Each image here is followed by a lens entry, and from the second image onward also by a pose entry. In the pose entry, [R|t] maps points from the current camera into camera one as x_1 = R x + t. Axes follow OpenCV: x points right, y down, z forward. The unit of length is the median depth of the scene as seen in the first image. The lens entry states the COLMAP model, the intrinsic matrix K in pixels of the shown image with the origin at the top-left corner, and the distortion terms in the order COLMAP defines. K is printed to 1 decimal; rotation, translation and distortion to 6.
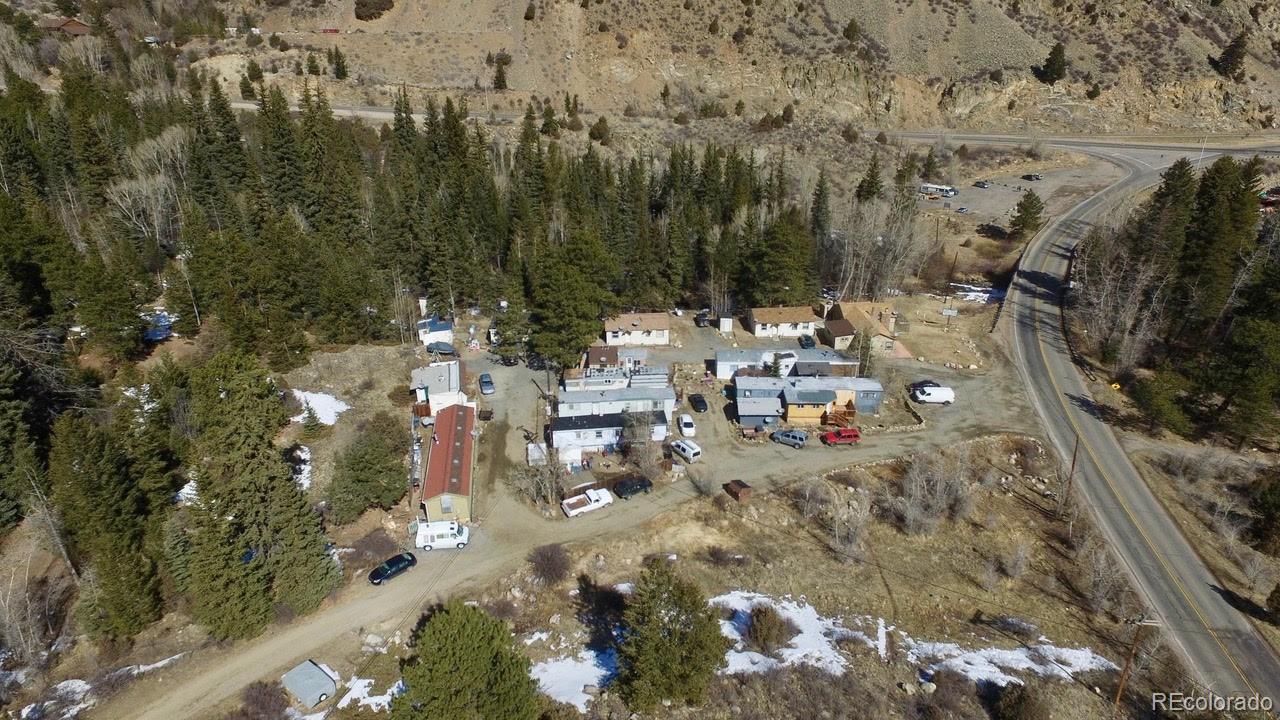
lens RADIAL K [[736.0, 0, 642.8], [0, 736.0, 362.0], [0, 0, 1]] dist [-0.006820, 0.008322]
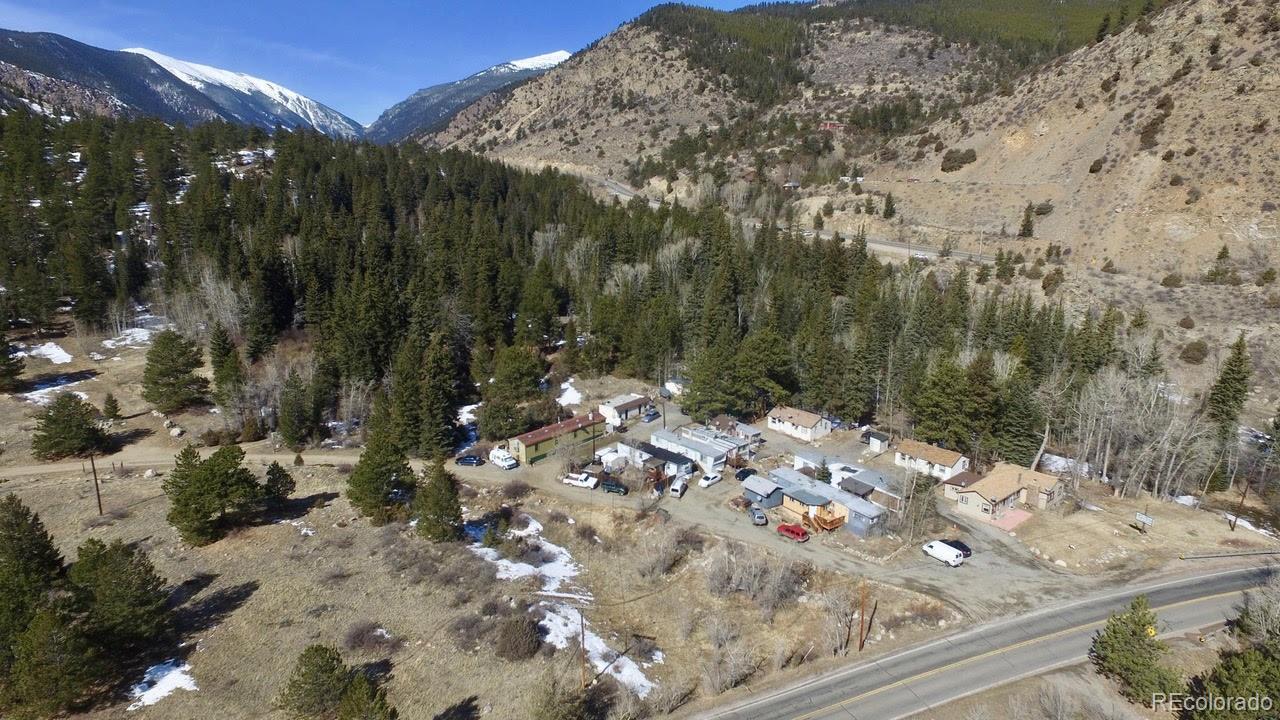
lens RADIAL K [[736.0, 0, 641.8], [0, 736.0, 359.8], [0, 0, 1]] dist [-0.006820, 0.008322]
pose [[0.606977, 0.201617, -0.768719, 0.296690], [-0.338638, 0.940690, -0.020666, -0.013018], [0.718960, 0.272861, 0.639253, 0.022367]]
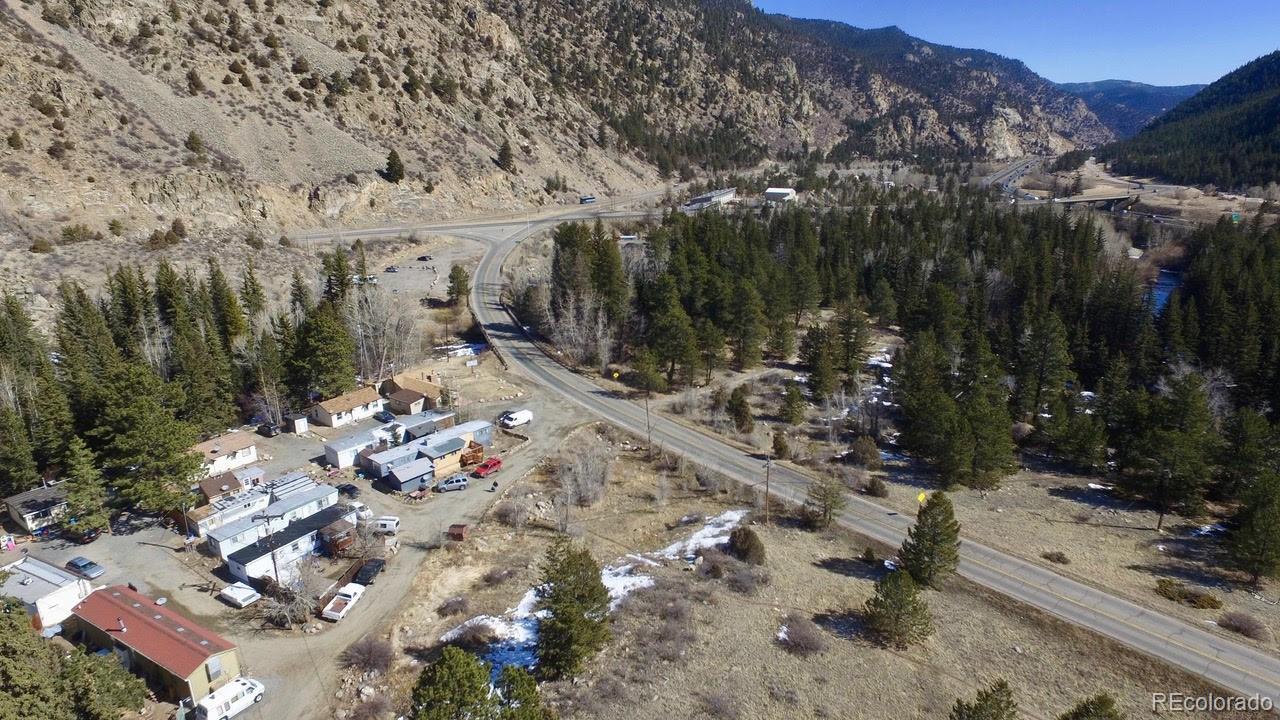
lens RADIAL K [[736.0, 0, 642.5], [0, 736.0, 360.7], [0, 0, 1]] dist [-0.006820, 0.008322]
pose [[0.642801, -0.233412, 0.729607, -0.122839], [0.329535, 0.944071, 0.011695, 0.002636], [-0.691530, 0.232913, 0.683767, -0.002029]]
